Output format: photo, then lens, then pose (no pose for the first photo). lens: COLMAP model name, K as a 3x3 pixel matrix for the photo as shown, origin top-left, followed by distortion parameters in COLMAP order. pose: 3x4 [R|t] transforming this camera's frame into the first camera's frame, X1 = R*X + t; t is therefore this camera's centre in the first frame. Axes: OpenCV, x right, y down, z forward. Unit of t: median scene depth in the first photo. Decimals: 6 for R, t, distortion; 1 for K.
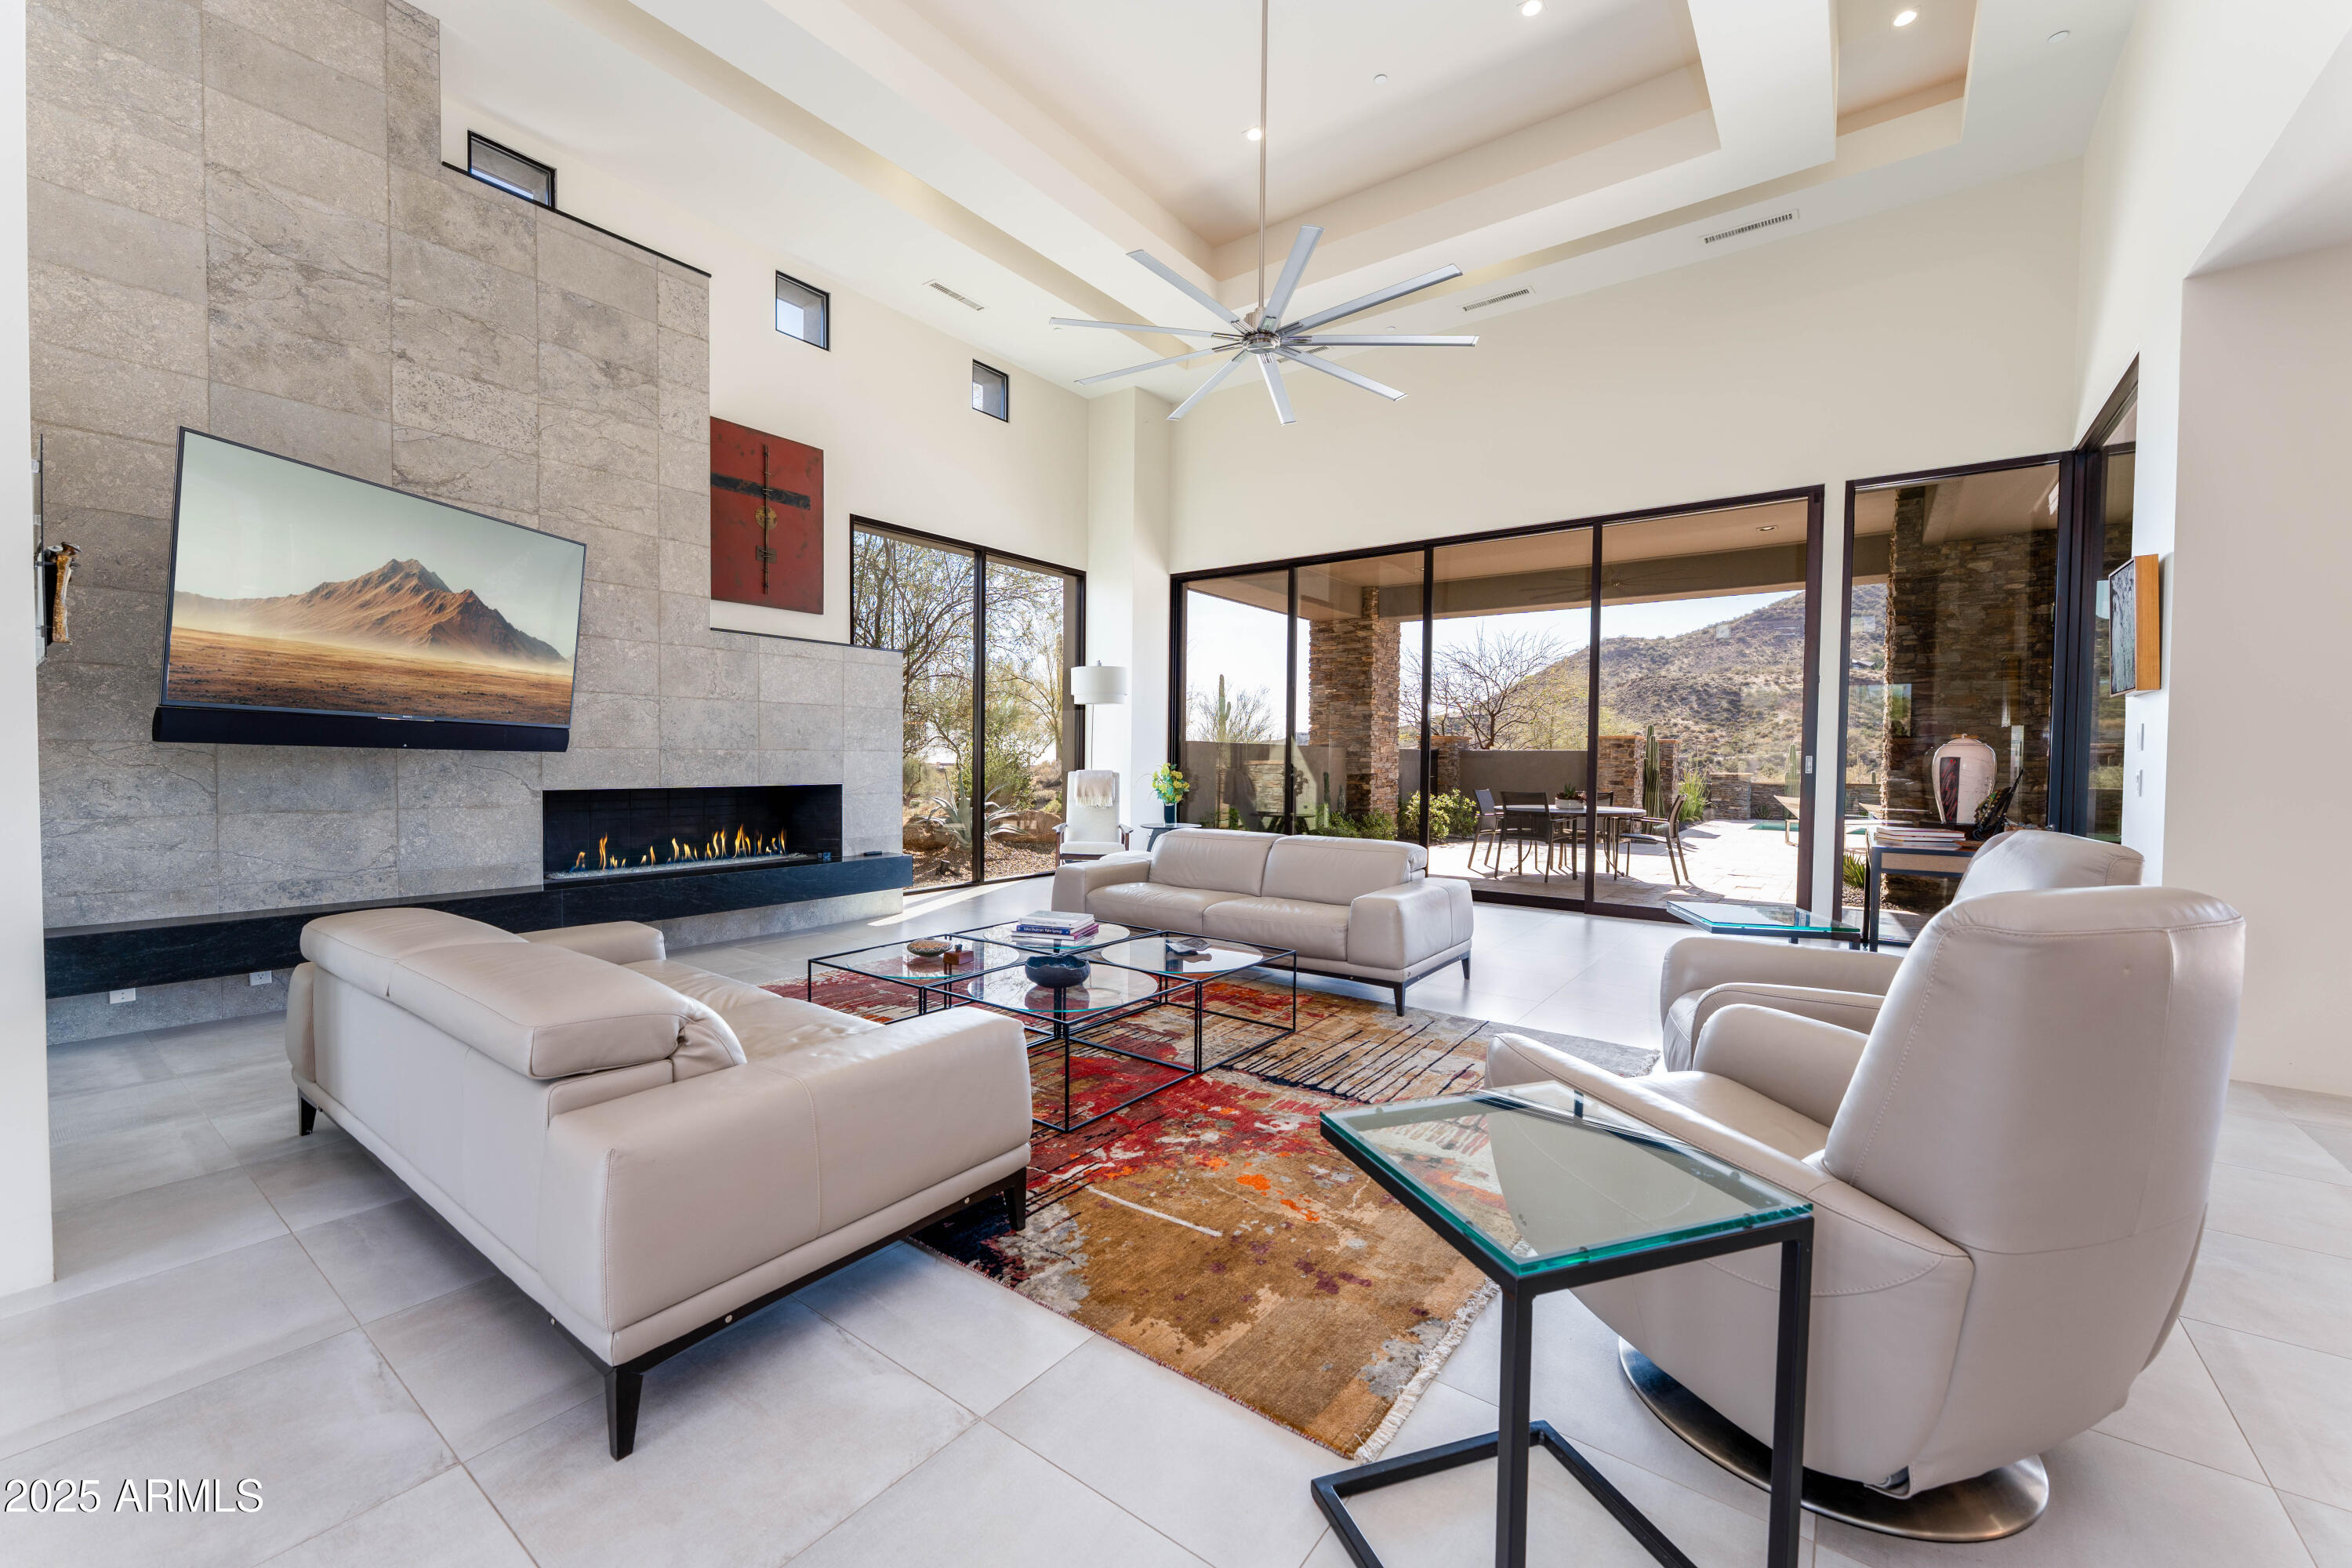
lens RADIAL K [[928.5, 0, 1176.0], [0, 928.5, 784.0], [0, 0, 1]] dist [0.002326, -0.000190]
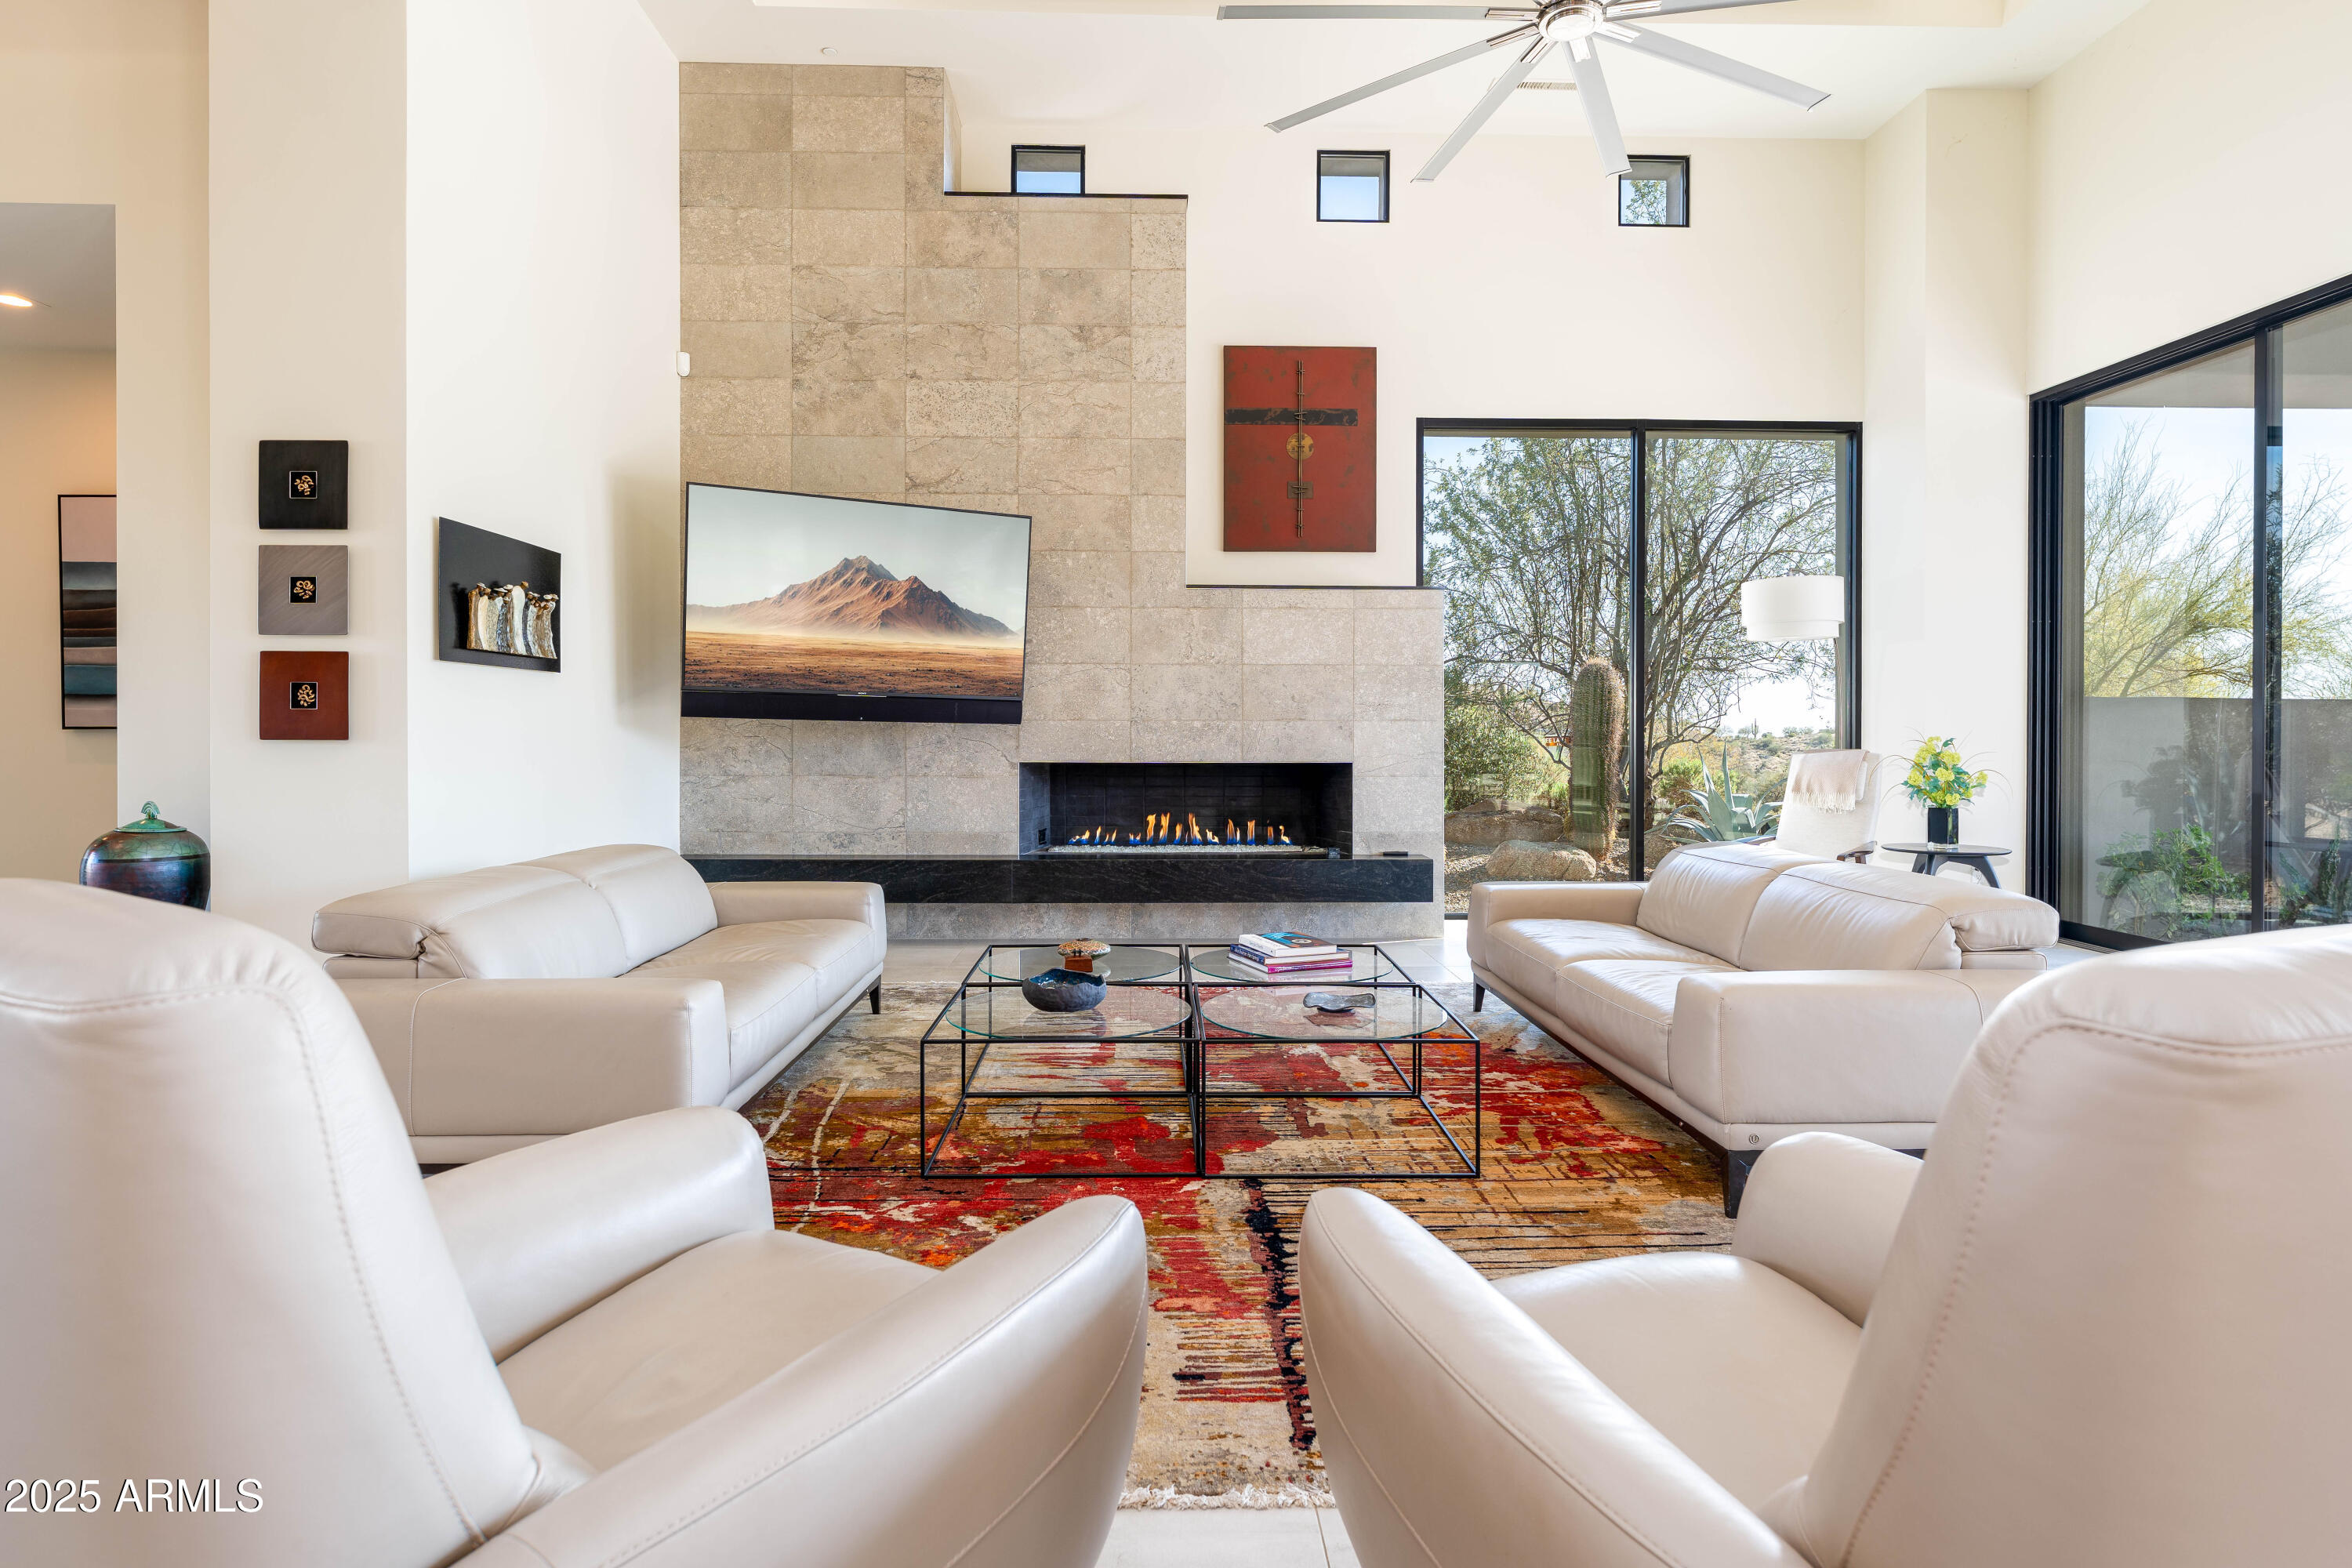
lens RADIAL K [[1255.0, 0, 1183.3], [0, 1255.0, 748.9], [0, 0, 1]] dist [-0.004933, -0.000457]
pose [[0.621301, 0.000538, -0.783572, 0.547169], [-0.019823, 0.999690, -0.015032, 0.009824], [0.783322, 0.024872, 0.621119, 0.307621]]
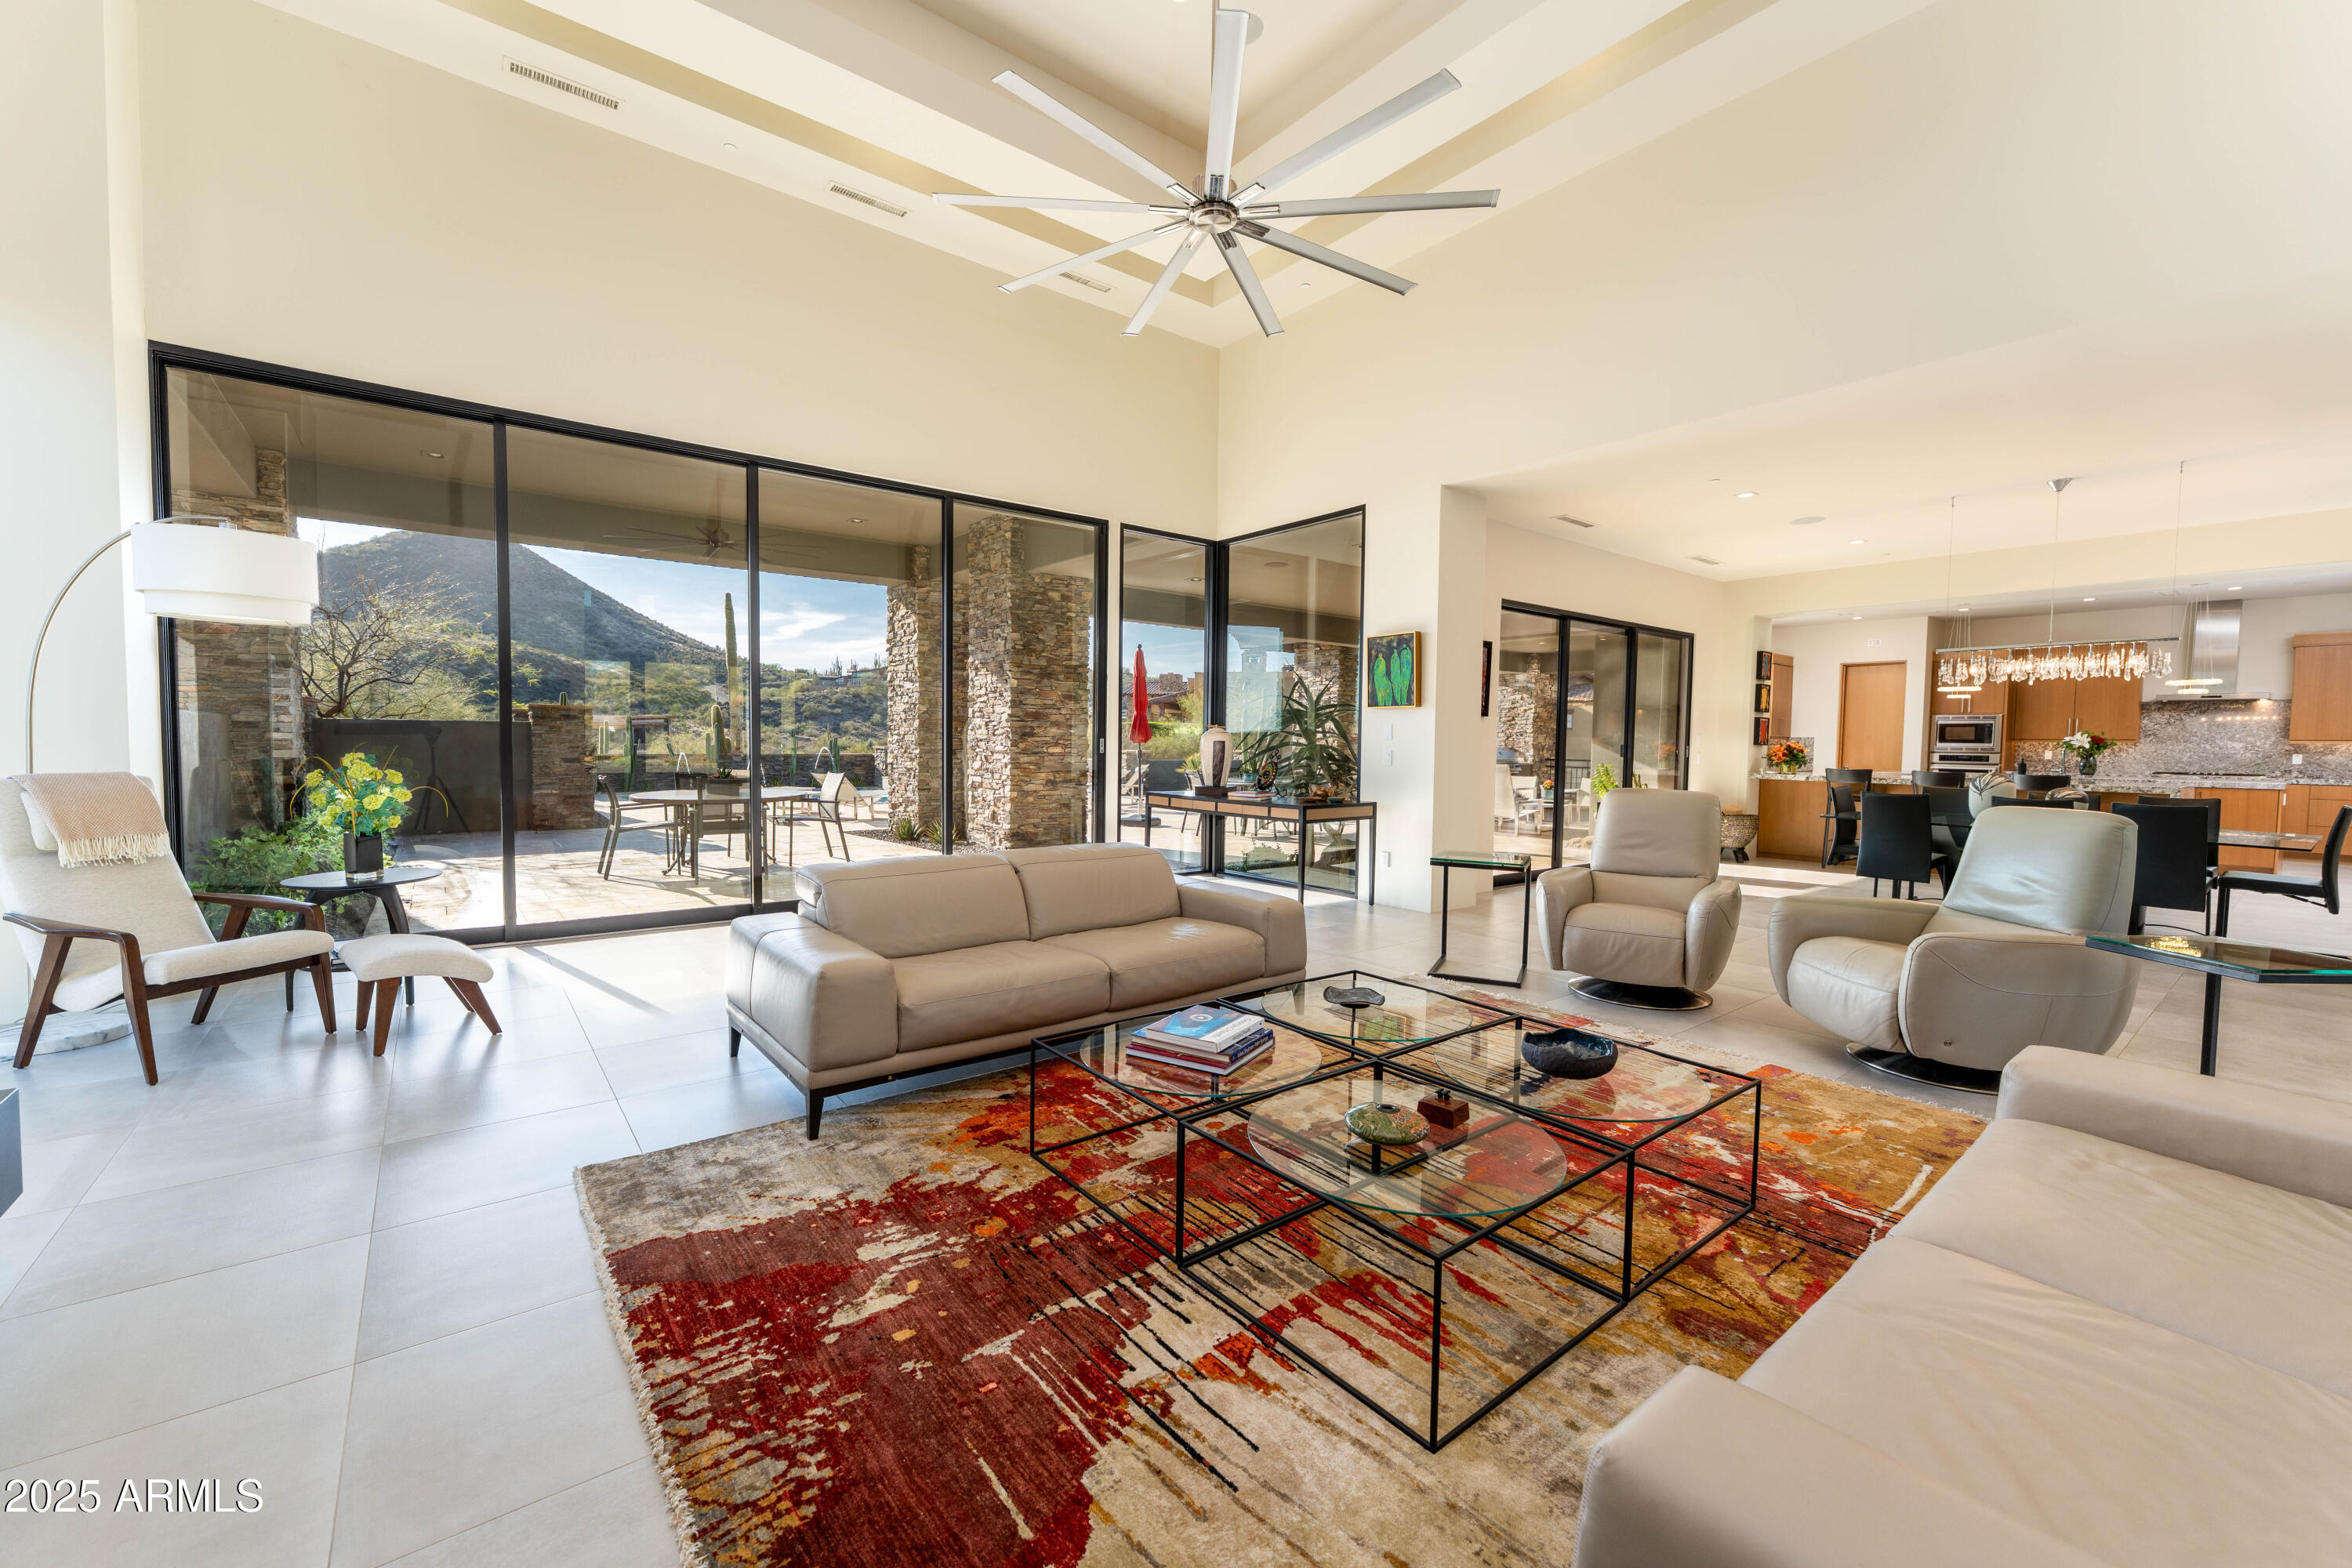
lens RADIAL K [[928.5, 0, 1176.0], [0, 928.5, 784.0], [0, 0, 1]] dist [0.002326, -0.000190]
pose [[0.262638, -0.051349, 0.963527, -0.657288], [0.018543, 0.998667, 0.048167, -0.037517], [-0.964716, 0.005216, 0.263240, 0.800733]]
